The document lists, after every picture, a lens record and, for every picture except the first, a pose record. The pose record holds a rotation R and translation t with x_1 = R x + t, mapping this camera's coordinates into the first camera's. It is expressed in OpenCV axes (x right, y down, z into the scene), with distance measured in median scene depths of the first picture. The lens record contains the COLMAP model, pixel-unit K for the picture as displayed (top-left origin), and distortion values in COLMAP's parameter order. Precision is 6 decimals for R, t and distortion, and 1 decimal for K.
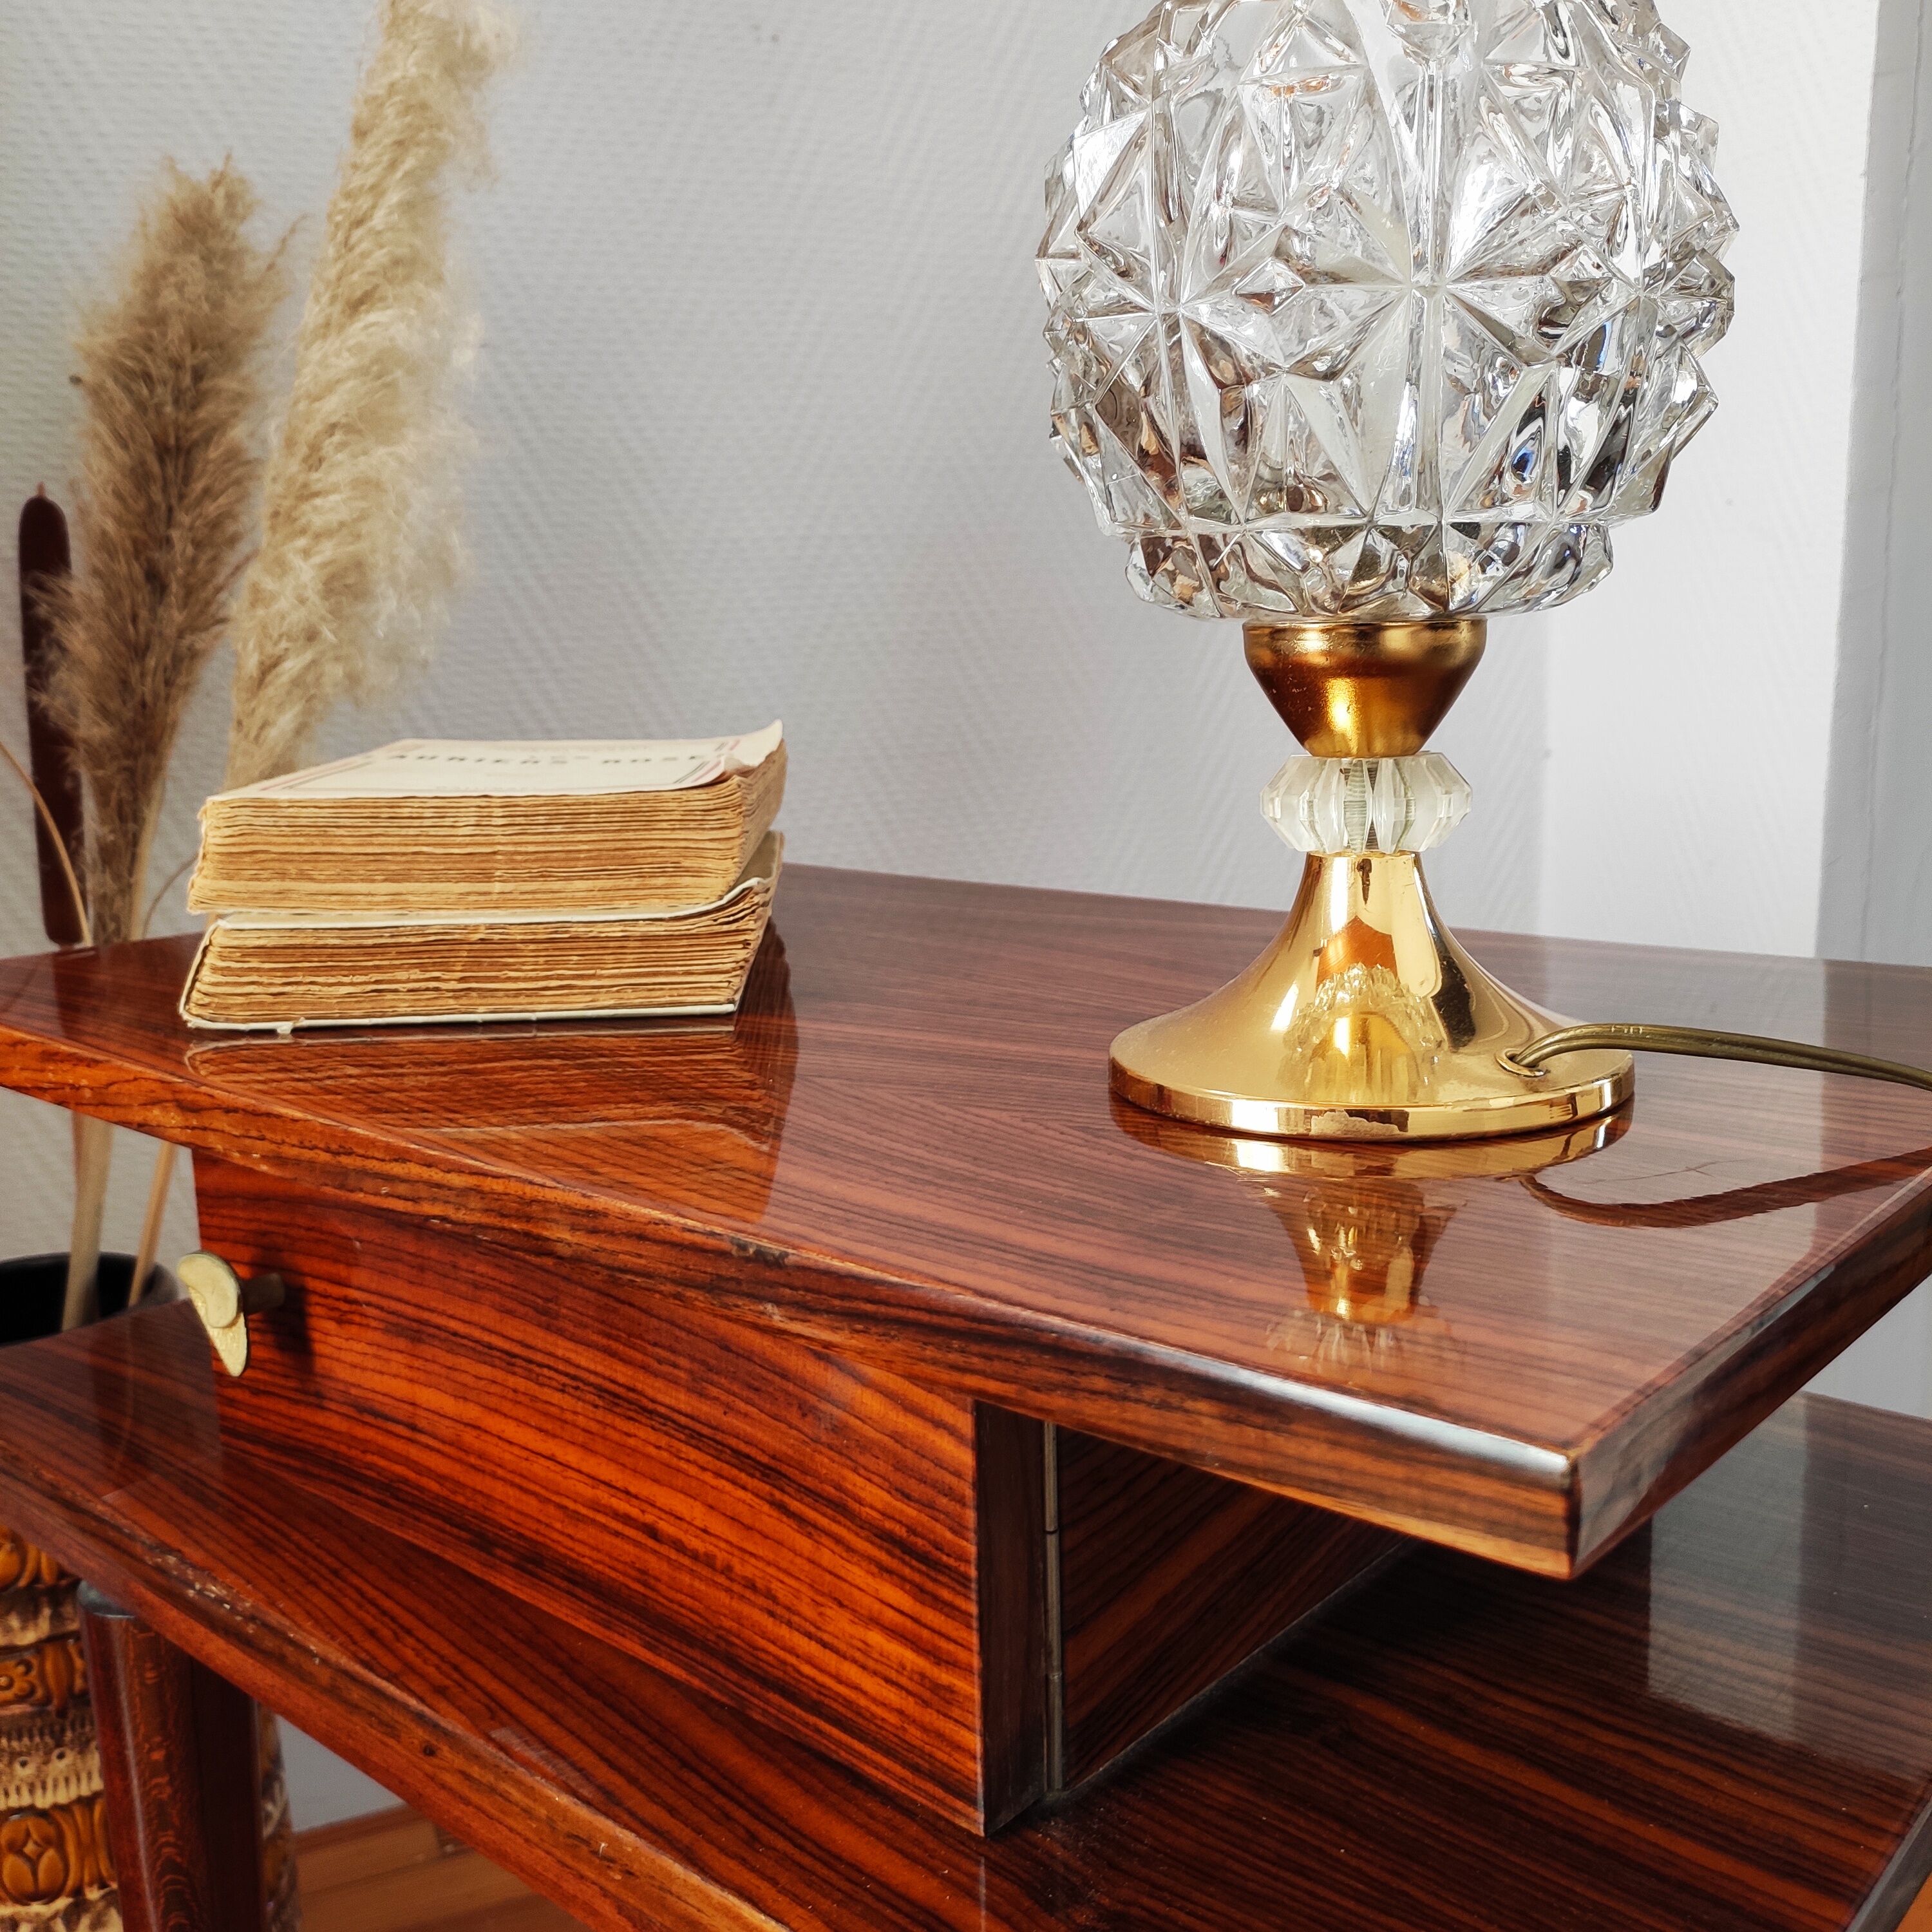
lens RADIAL K [[1888.8, 0, 968.0], [0, 1888.8, 989.9], [0, 0, 1]] dist [0.037985, 0.000000]
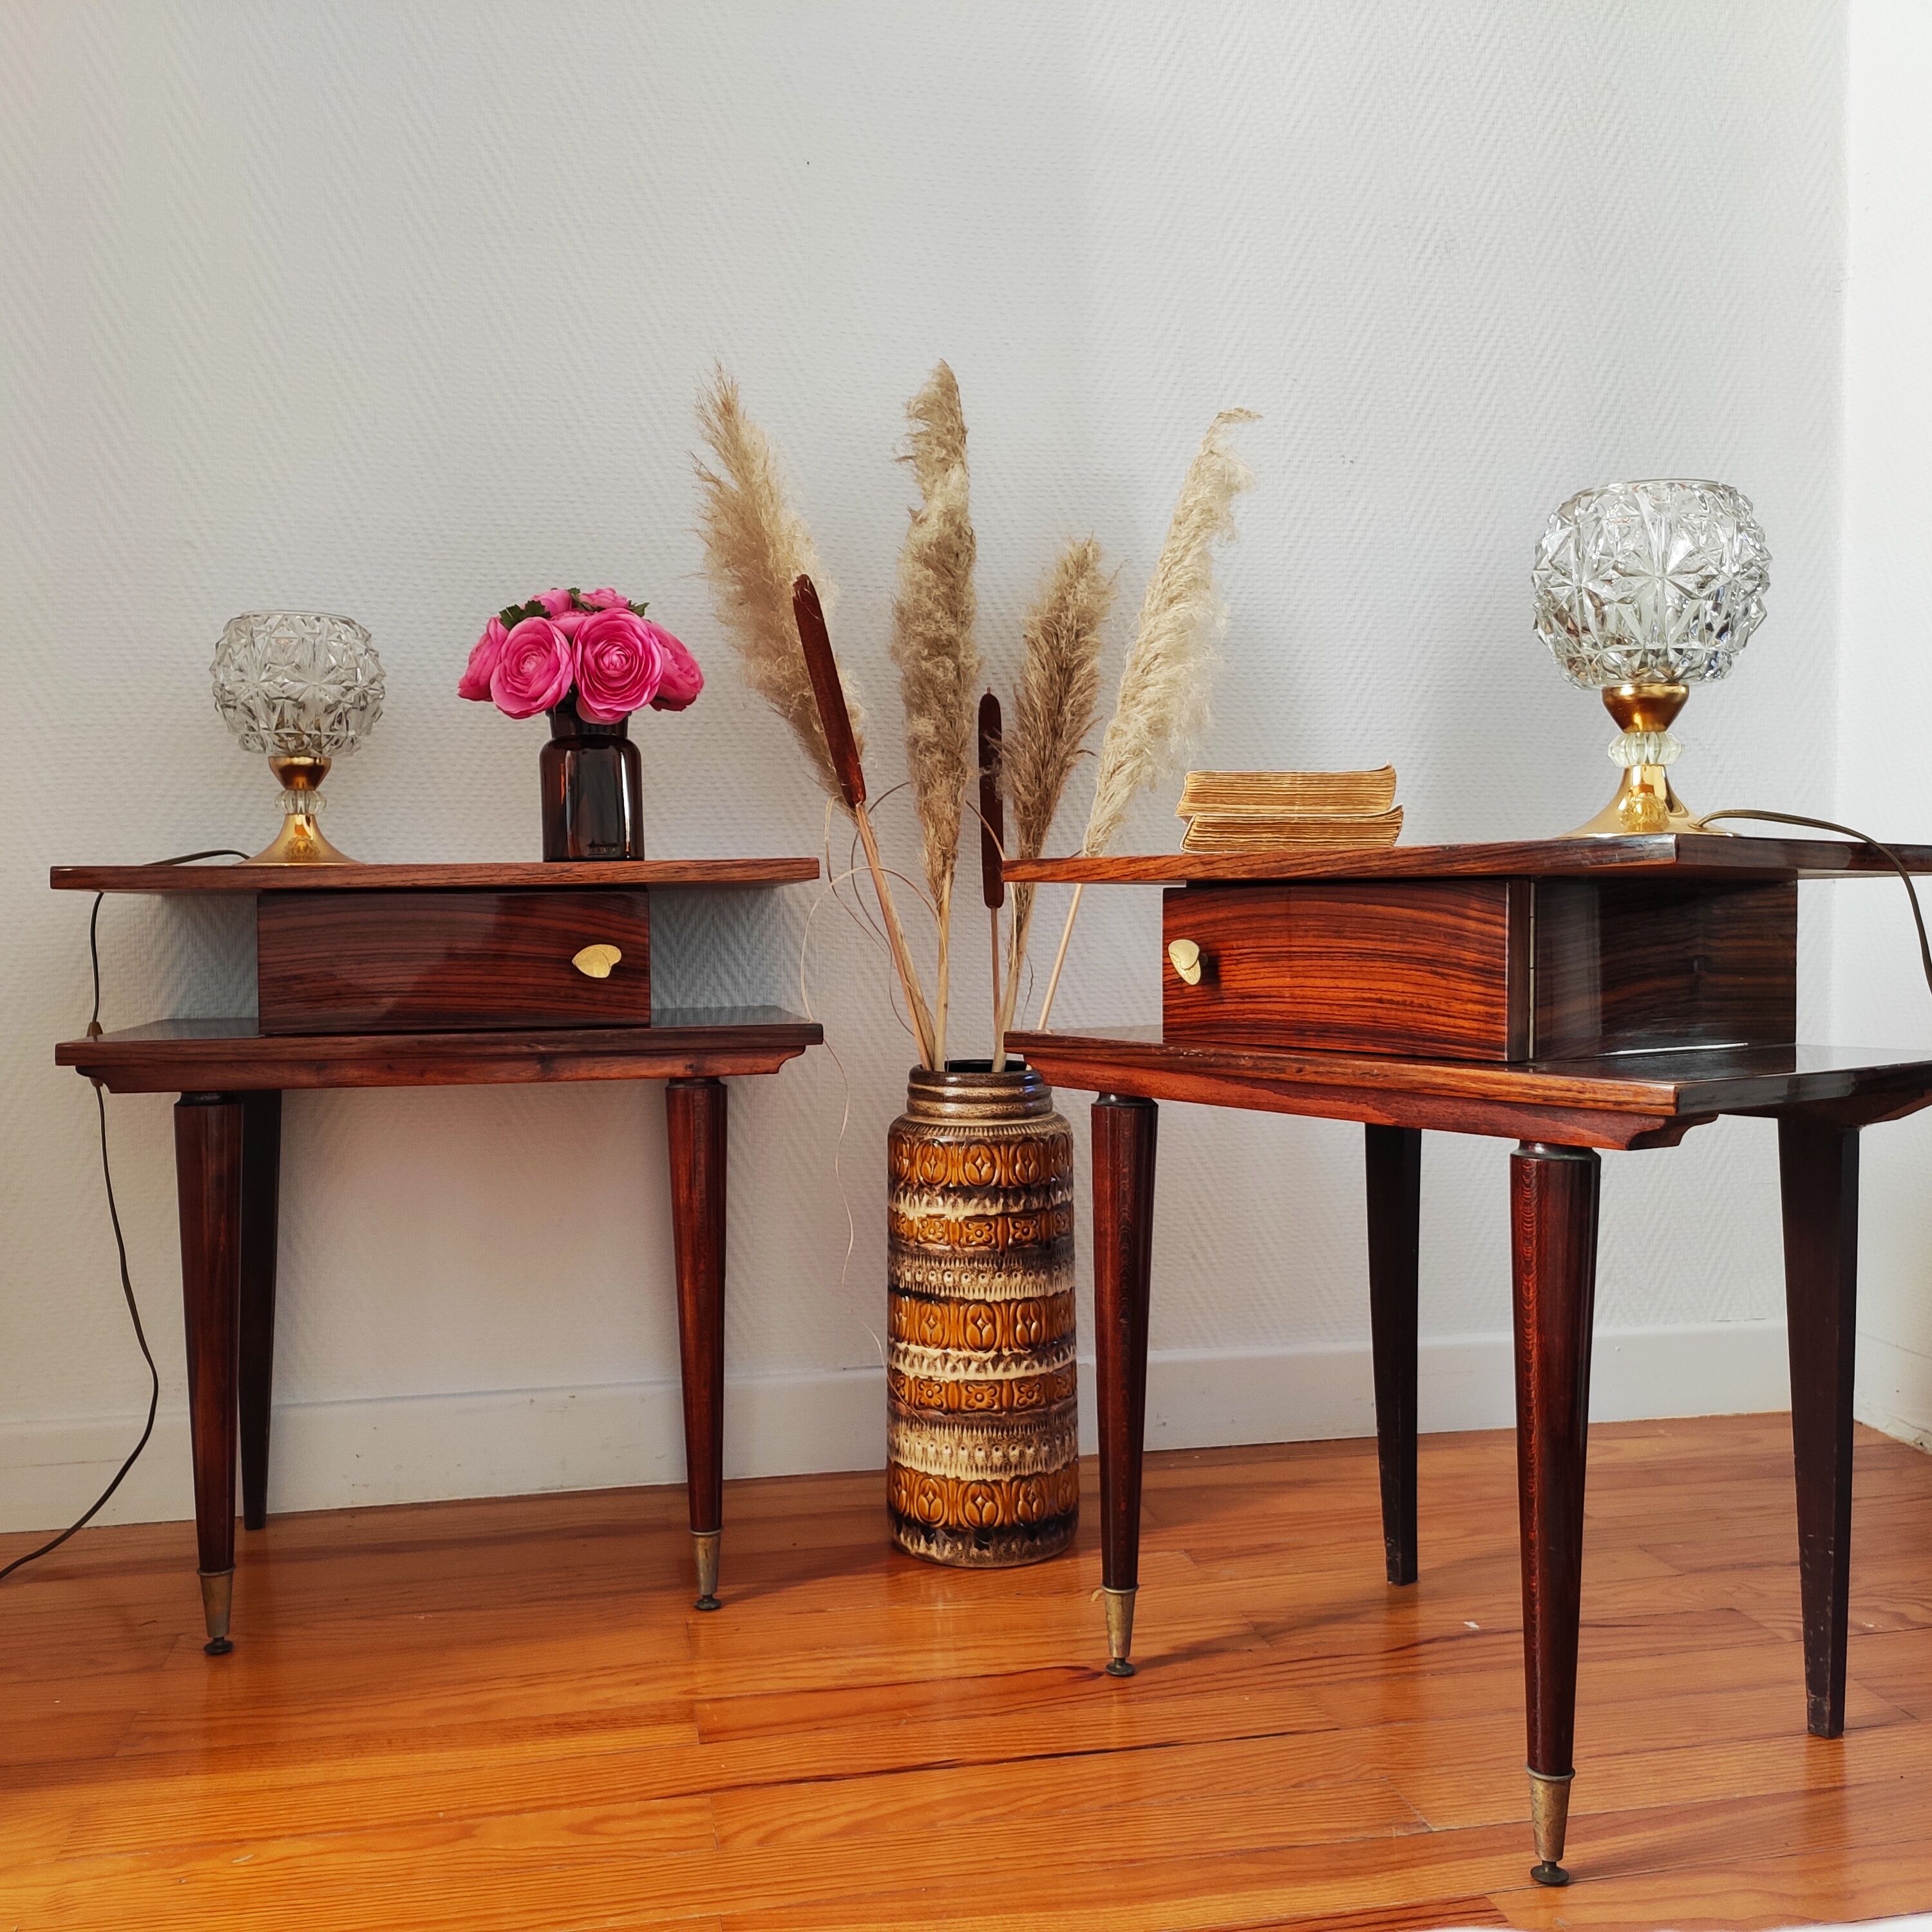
lens RADIAL K [[1888.8, 0, 961.1], [0, 1888.8, 973.6], [0, 0, 1]] dist [0.037985, 0.000000]
pose [[0.979388, 0.031488, -0.199517, -0.223646], [-0.063674, 0.985540, -0.157023, 0.753577], [0.191688, 0.166490, 0.967231, -1.925968]]
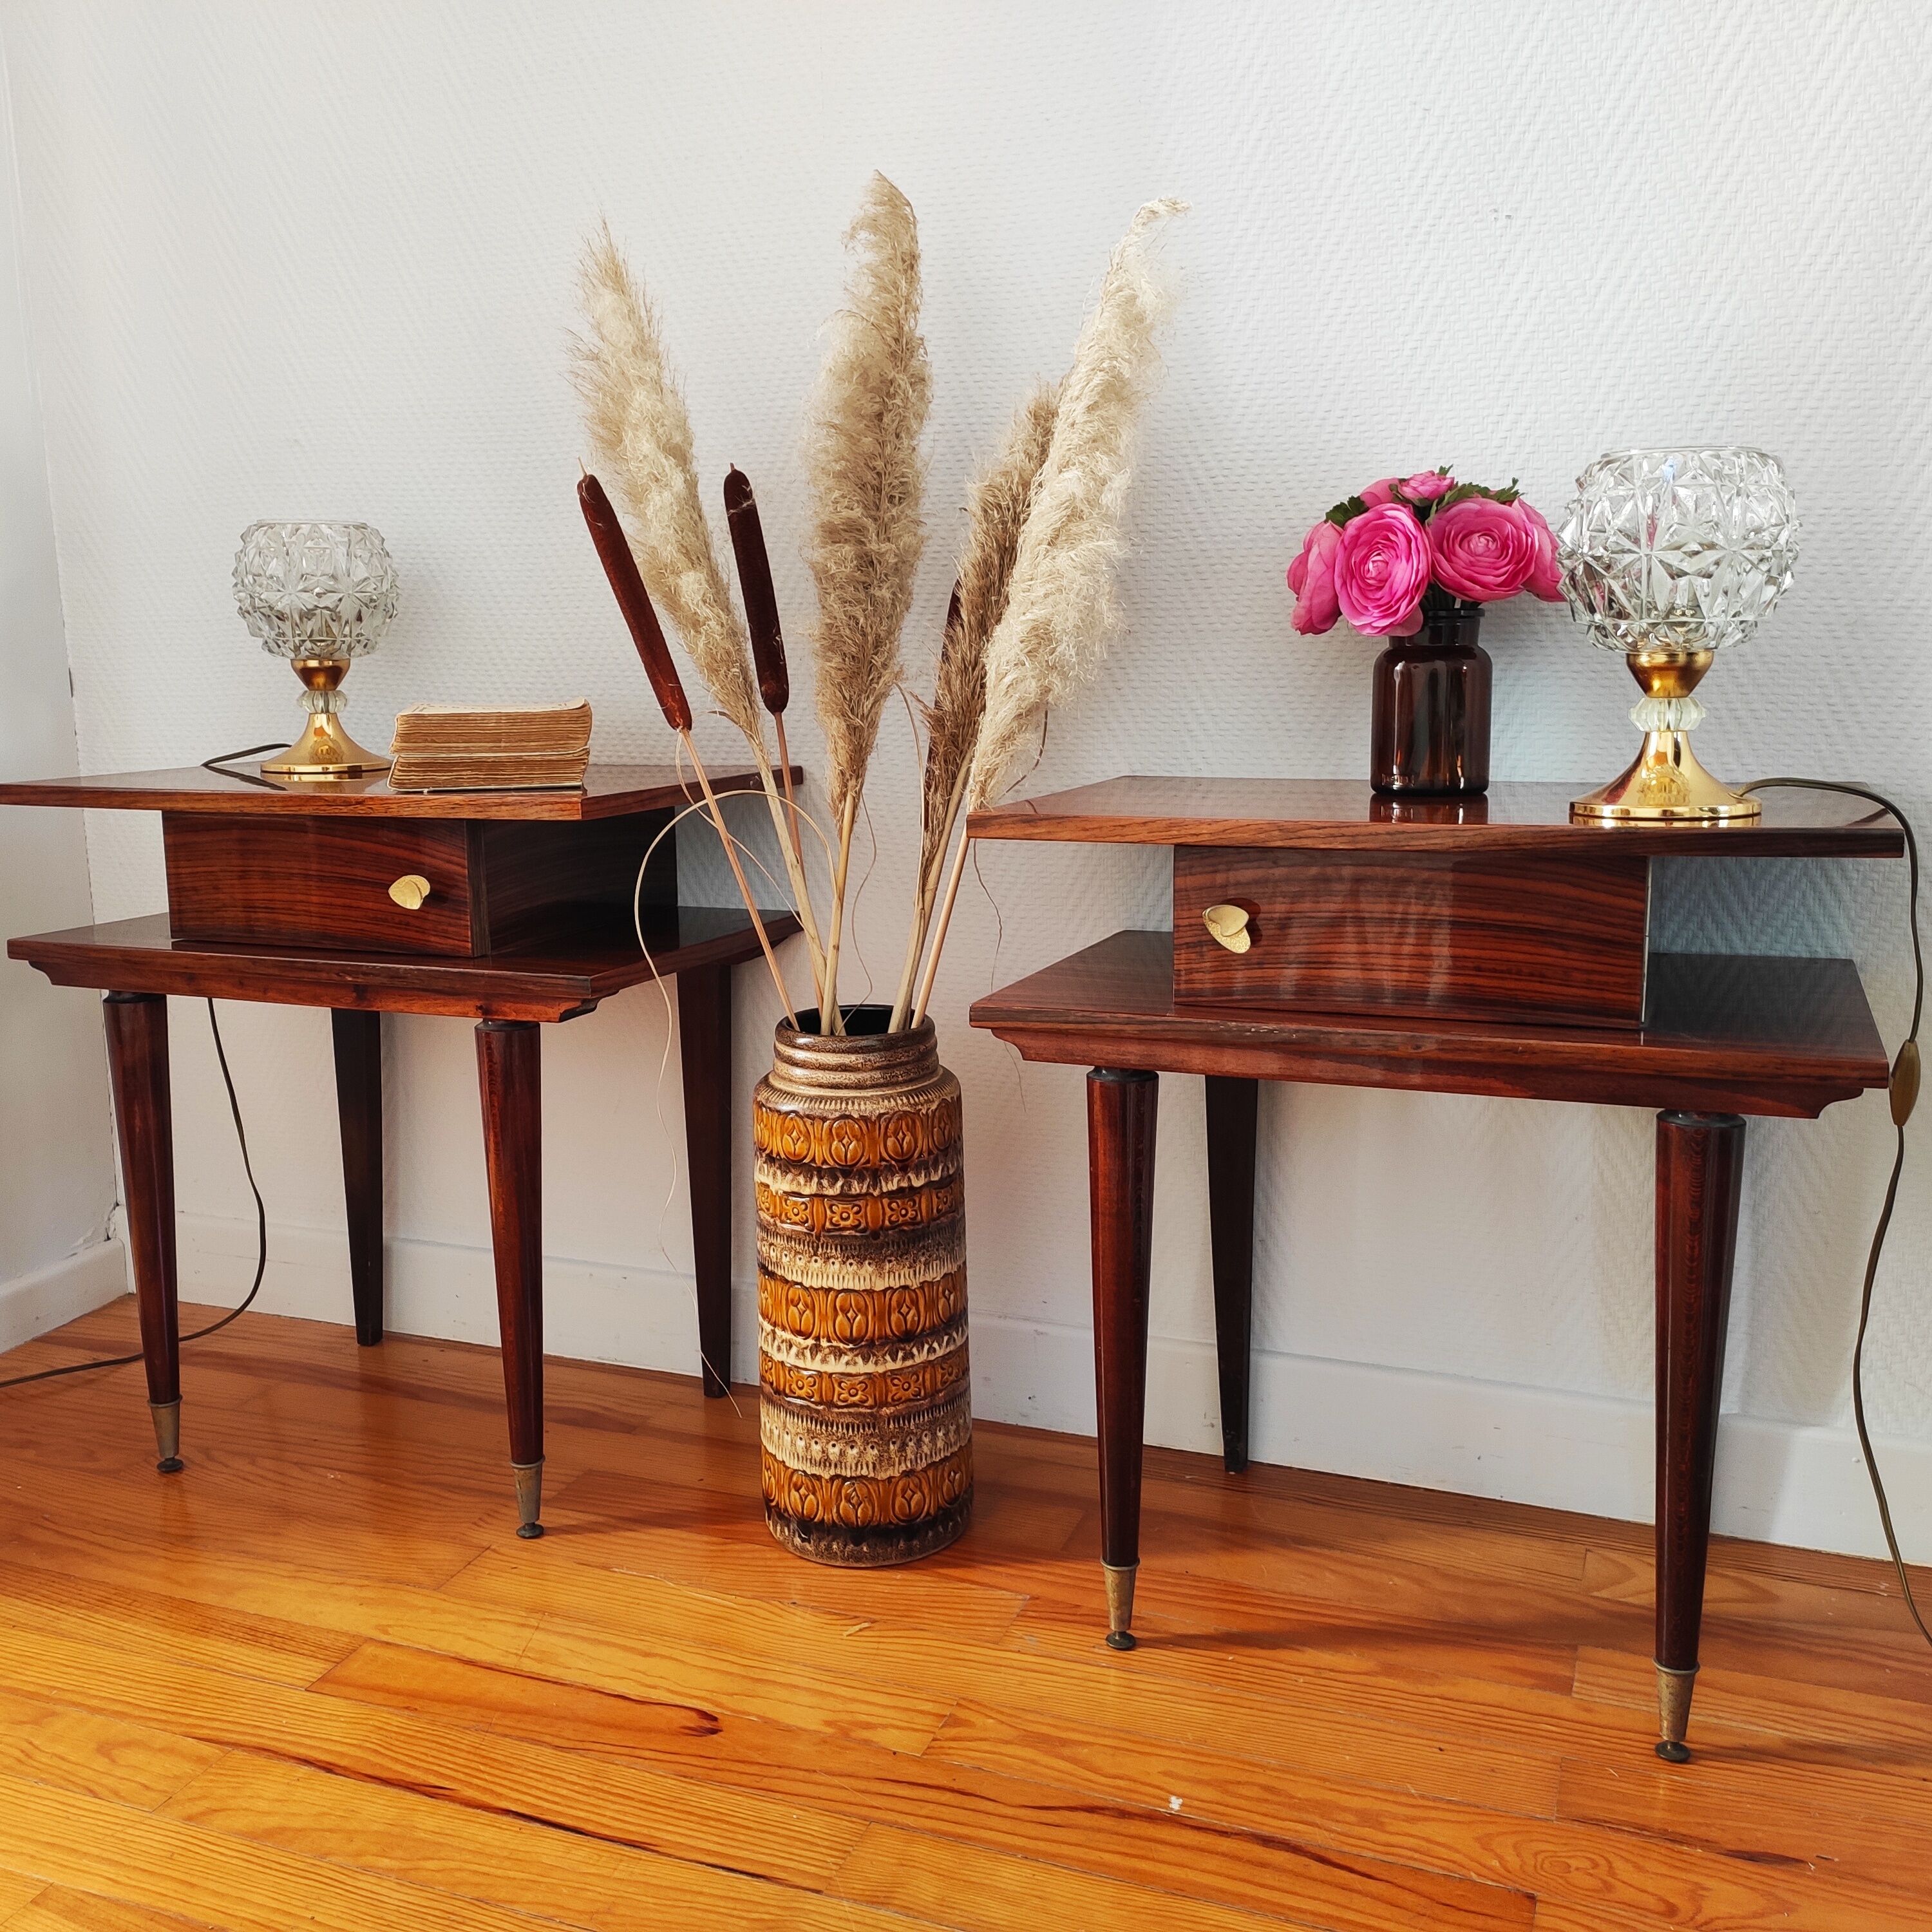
lens RADIAL K [[1888.8, 0, 989.7], [0, 1888.8, 967.6], [0, 0, 1]] dist [0.037985, 0.000000]
pose [[0.721139, 0.152077, -0.675893, 1.572536], [-0.155445, 0.986253, 0.056057, -0.014048], [0.675126, 0.064639, 0.734865, -0.460574]]
